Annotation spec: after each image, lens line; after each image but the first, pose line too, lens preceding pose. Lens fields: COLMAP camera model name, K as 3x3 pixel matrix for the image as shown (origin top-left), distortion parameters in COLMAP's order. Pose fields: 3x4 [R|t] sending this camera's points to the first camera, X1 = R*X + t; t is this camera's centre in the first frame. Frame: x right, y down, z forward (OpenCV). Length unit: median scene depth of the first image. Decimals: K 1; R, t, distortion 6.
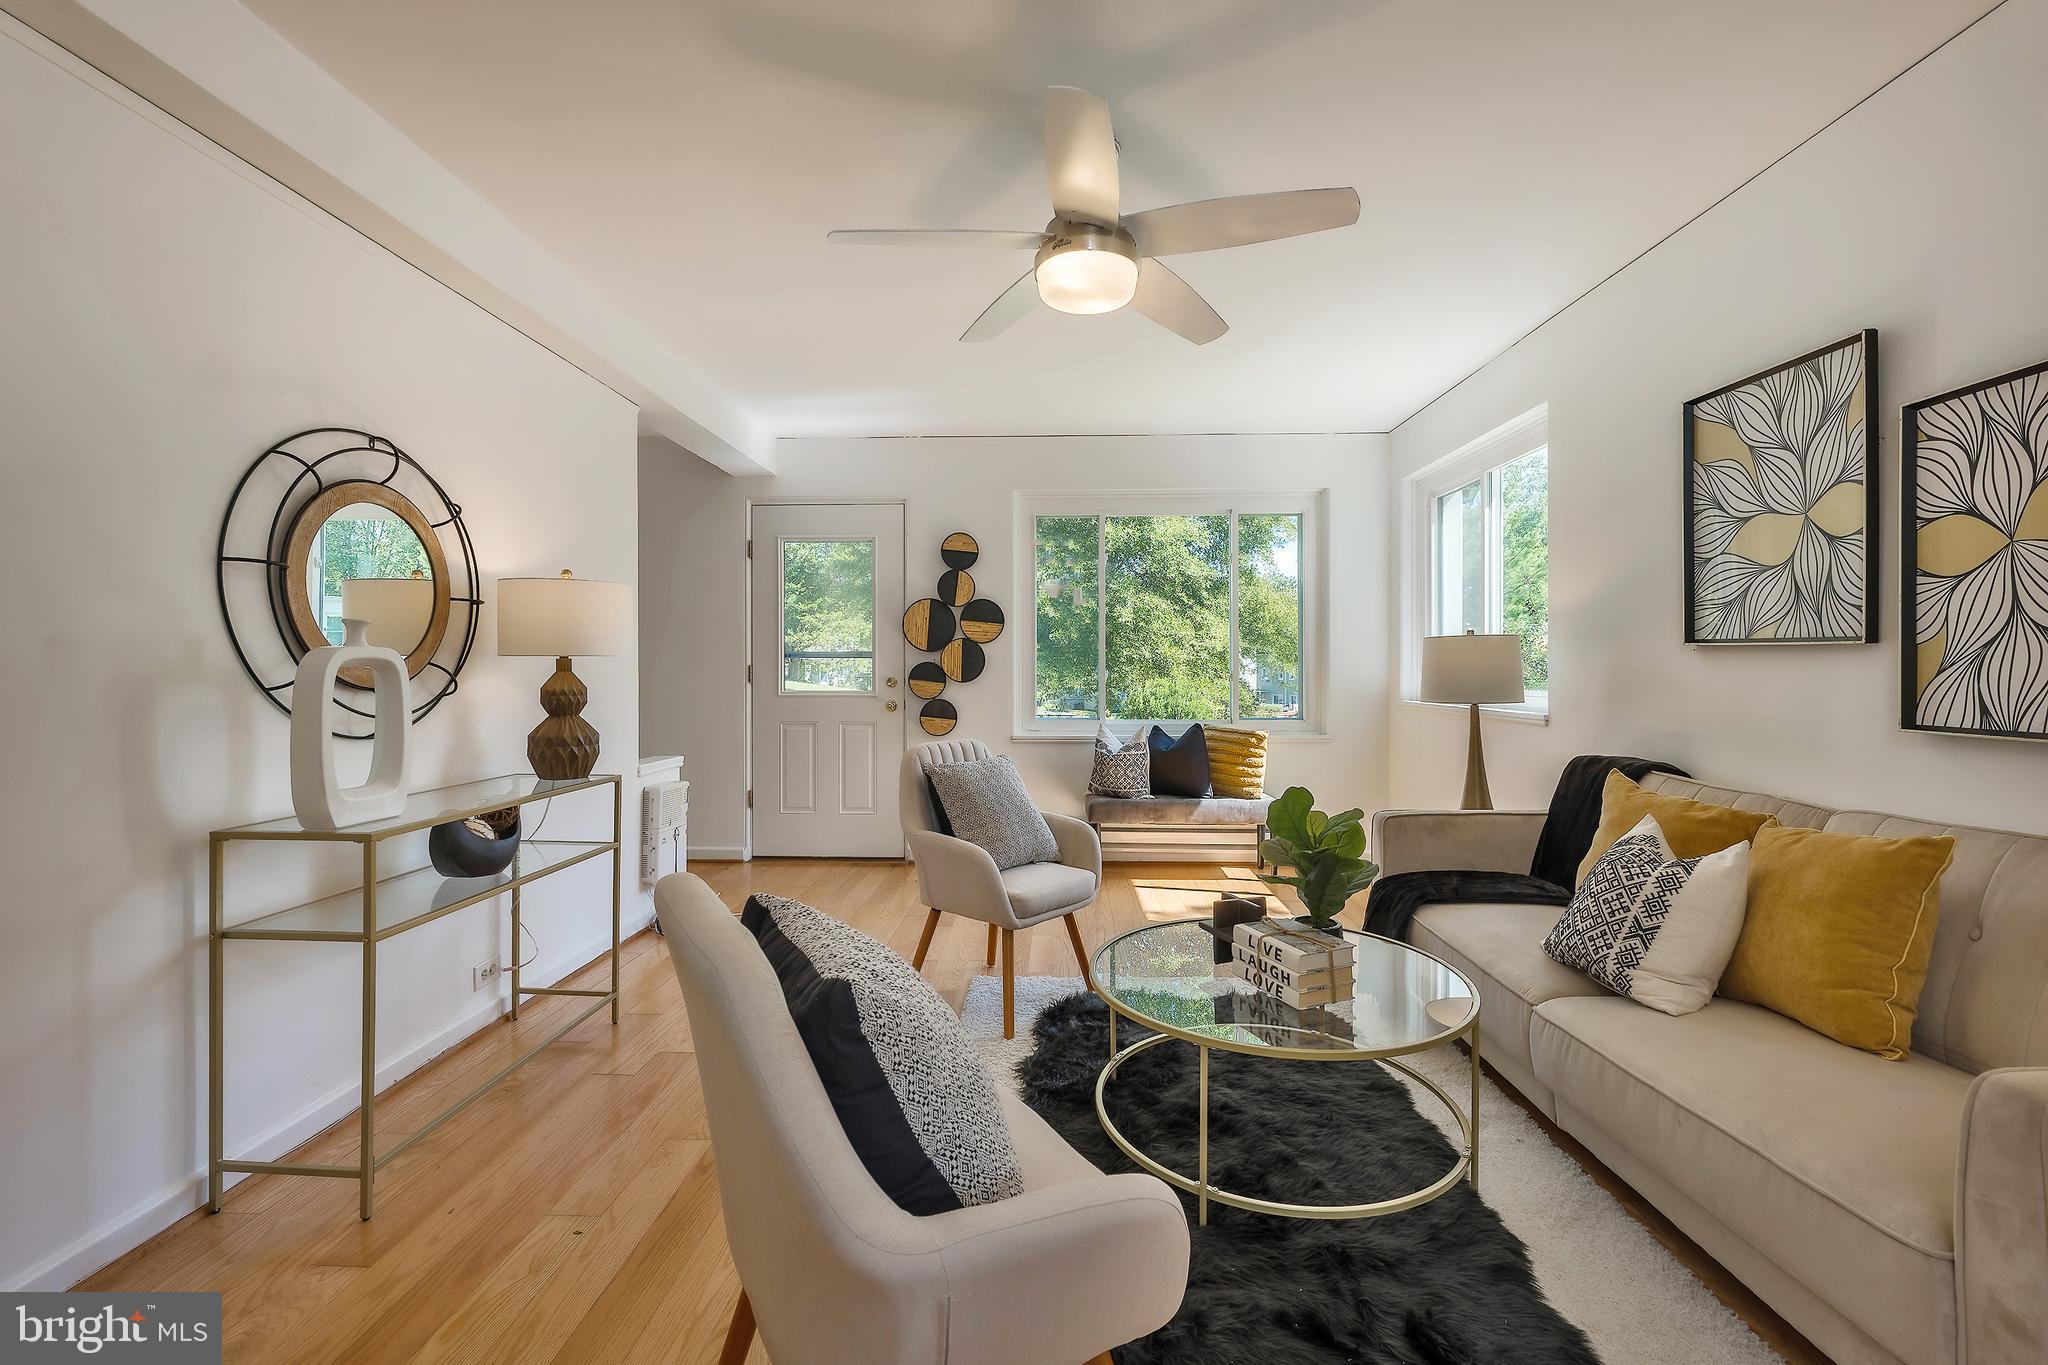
lens RADIAL K [[863.0, 0, 1024.8], [0, 863.0, 673.3], [0, 0, 1]] dist [-0.000107, -0.000042]
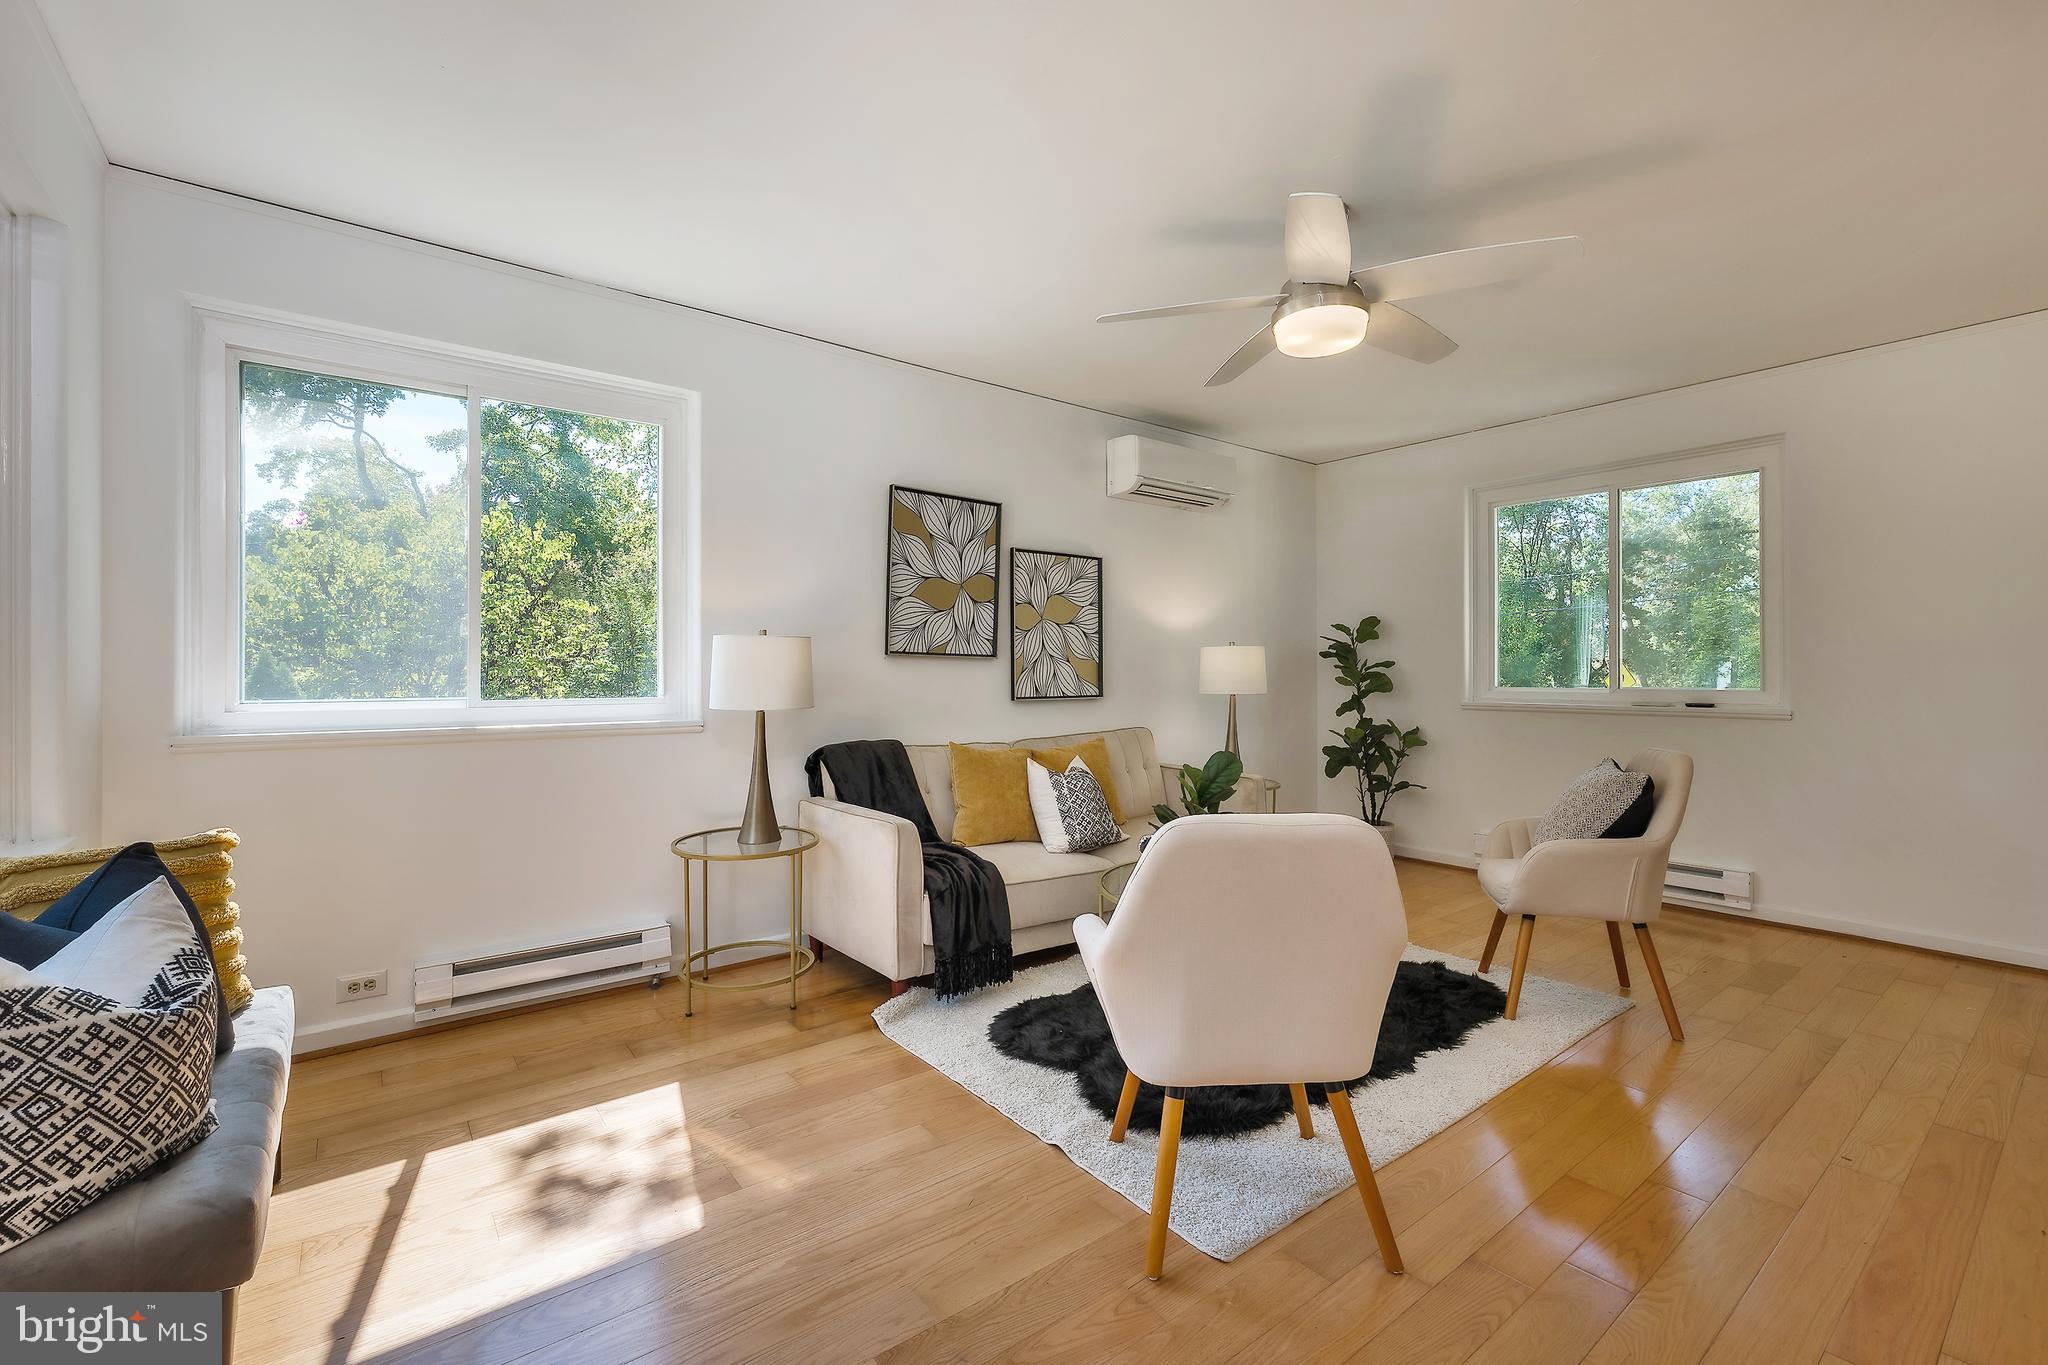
lens RADIAL K [[863.0, 0, 1024.8], [0, 863.0, 673.3], [0, 0, 1]] dist [-0.000107, -0.000042]
pose [[-0.639806, 0.000269, 0.768536, -0.464736], [0.003112, 0.999993, 0.002240, -0.003877], [-0.768530, 0.003825, -0.639802, 1.706604]]
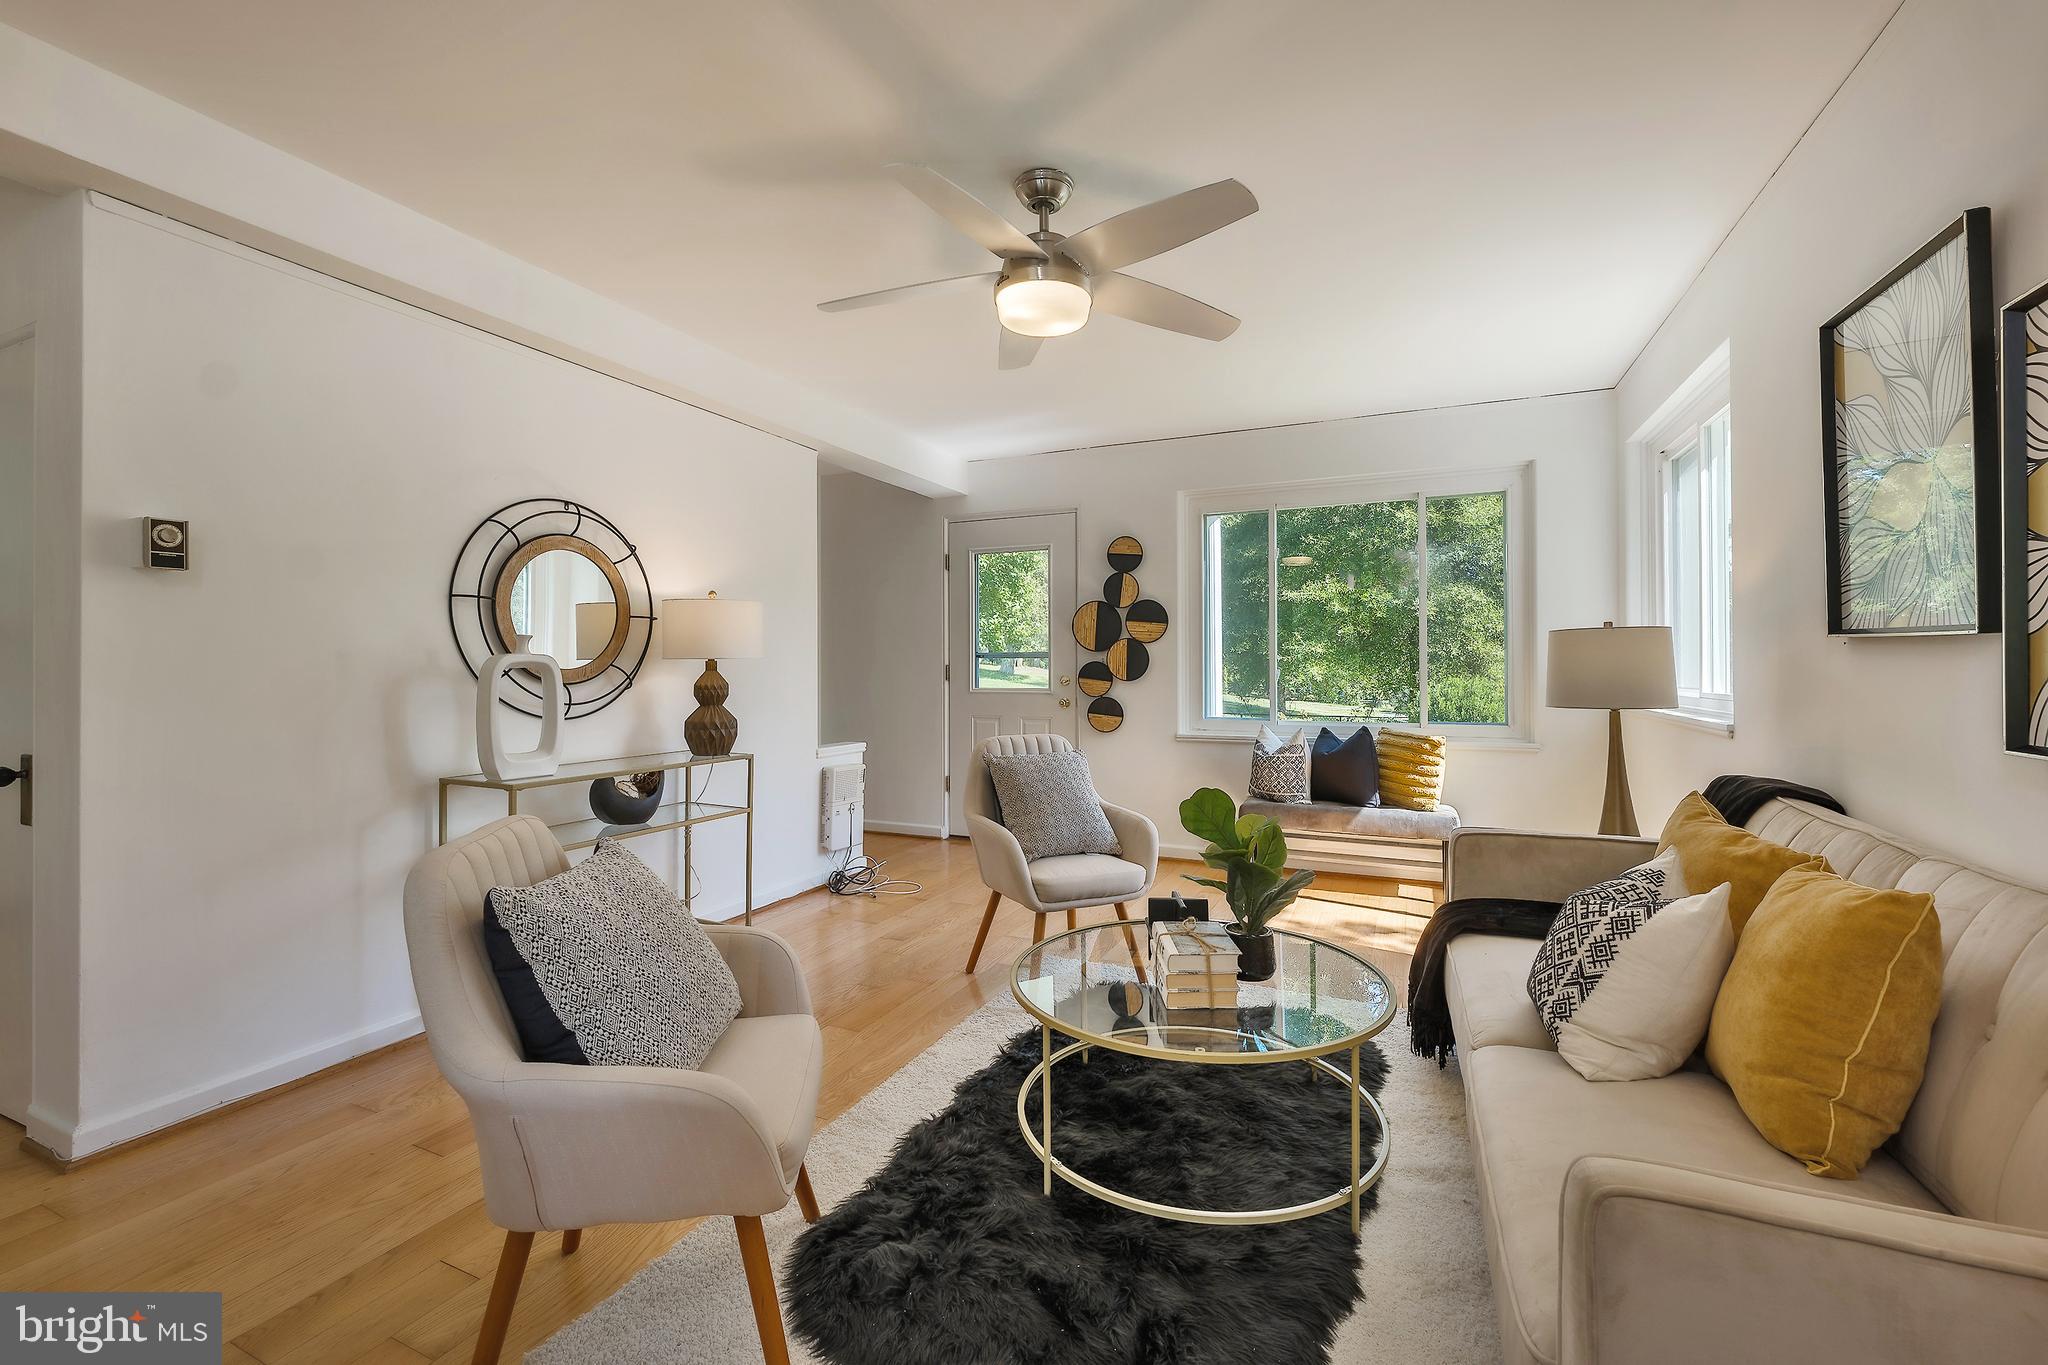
lens RADIAL K [[855.9, 0, 1018.9], [0, 855.9, 664.5], [0, 0, 1]] dist [-0.001305, -0.000292]
pose [[0.922942, -0.002805, -0.384928, 0.381240], [-0.000402, 0.999966, -0.008250, -0.001259], [0.384938, 0.007769, 0.922910, 0.008587]]
